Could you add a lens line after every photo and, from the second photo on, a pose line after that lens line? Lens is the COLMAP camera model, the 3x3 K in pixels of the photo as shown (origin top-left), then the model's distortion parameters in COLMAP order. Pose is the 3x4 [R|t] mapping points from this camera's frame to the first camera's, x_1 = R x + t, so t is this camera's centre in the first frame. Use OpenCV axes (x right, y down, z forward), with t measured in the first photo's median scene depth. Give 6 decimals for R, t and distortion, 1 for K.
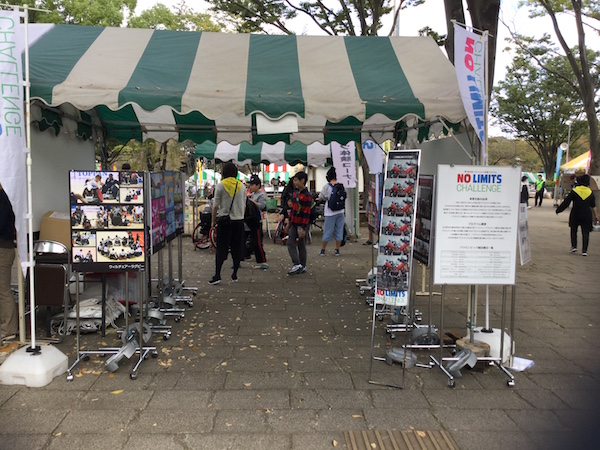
lens RADIAL K [[543.7, 0, 300.0], [0, 543.7, 225.0], [0, 0, 1]] dist [0.032014, -0.009340]
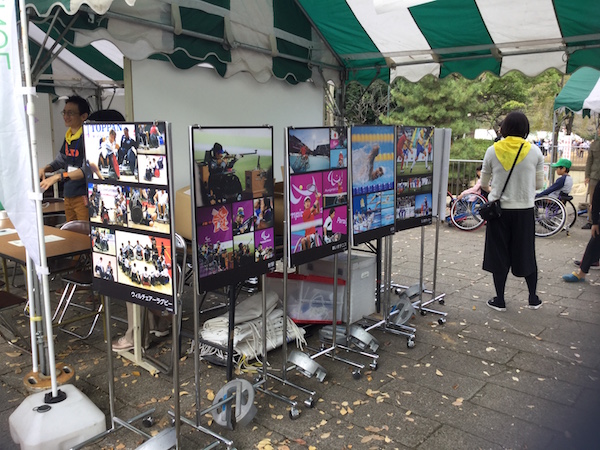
lens RADIAL K [[543.7, 0, 300.0], [0, 543.7, 225.0], [0, 0, 1]] dist [0.032014, -0.009340]
pose [[0.745657, 0.103417, -0.658255, 0.147037], [-0.056539, 0.994140, 0.092140, -0.057008], [0.663927, -0.031488, 0.747135, 0.699765]]
